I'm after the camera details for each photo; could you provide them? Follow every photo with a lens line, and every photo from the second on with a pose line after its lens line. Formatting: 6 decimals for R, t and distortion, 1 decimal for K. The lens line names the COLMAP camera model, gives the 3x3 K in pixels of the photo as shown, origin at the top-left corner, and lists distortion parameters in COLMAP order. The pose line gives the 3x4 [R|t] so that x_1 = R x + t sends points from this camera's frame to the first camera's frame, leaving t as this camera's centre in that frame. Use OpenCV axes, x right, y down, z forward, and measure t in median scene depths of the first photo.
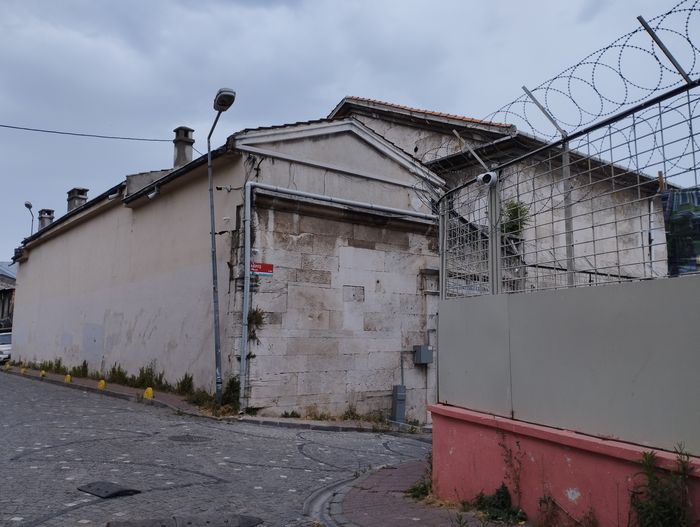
lens RADIAL K [[561.0, 0, 345.6], [0, 561.0, 268.4], [0, 0, 1]] dist [0.094654, -0.126223]
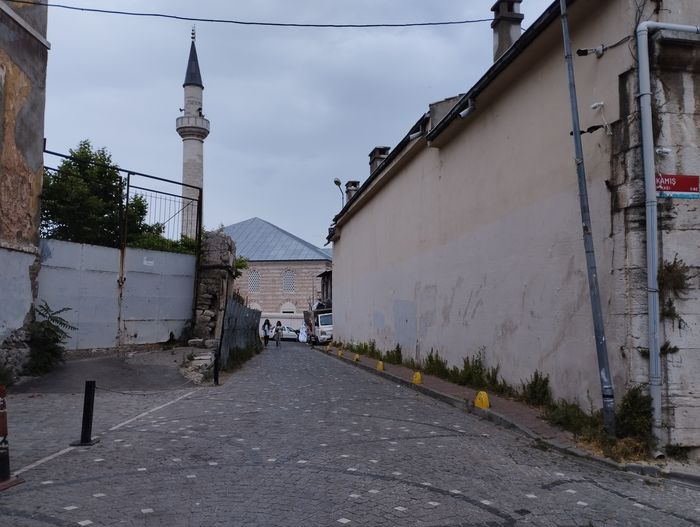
lens RADIAL K [[561.0, 0, 345.6], [0, 561.0, 268.4], [0, 0, 1]] dist [0.094654, -0.126223]
pose [[0.862587, -0.051504, -0.503280, -0.151448], [0.067975, 0.997583, 0.014416, 0.049393], [0.501321, -0.046646, 0.864003, 0.375320]]
